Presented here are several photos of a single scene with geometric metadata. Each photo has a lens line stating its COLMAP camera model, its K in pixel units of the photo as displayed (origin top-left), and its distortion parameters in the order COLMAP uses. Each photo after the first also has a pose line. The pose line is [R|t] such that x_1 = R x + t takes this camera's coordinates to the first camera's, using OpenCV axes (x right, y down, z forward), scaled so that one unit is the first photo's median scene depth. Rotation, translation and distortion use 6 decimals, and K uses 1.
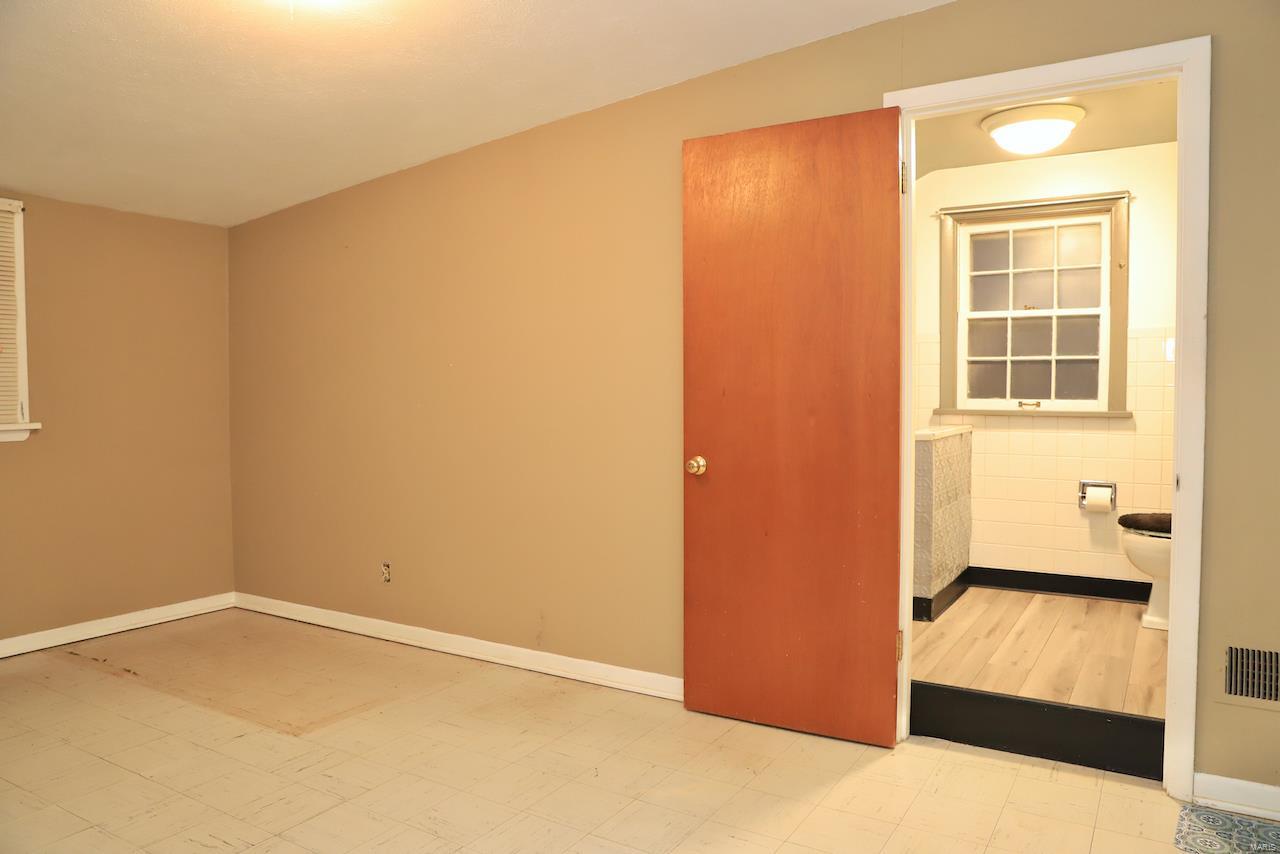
lens RADIAL K [[883.6, 0, 647.3], [0, 883.6, 431.4], [0, 0, 1]] dist [-0.105414, 0.080420]
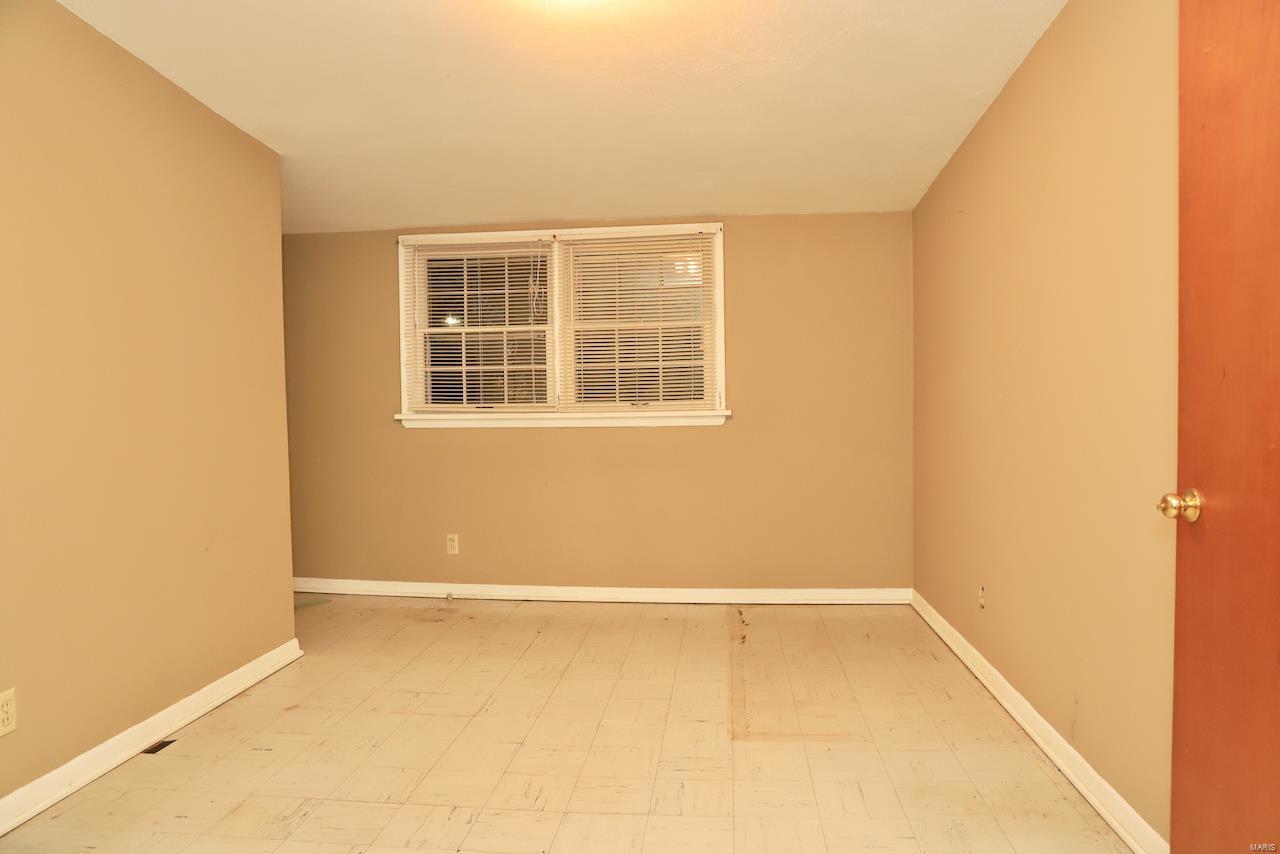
lens RADIAL K [[883.6, 0, 639.5], [0, 883.6, 424.0], [0, 0, 1]] dist [-0.105414, 0.080420]
pose [[0.424000, 0.027982, -0.905230, 0.342100], [-0.022054, 0.999545, 0.020568, -0.013826], [0.905394, 0.011243, 0.424424, 0.397248]]
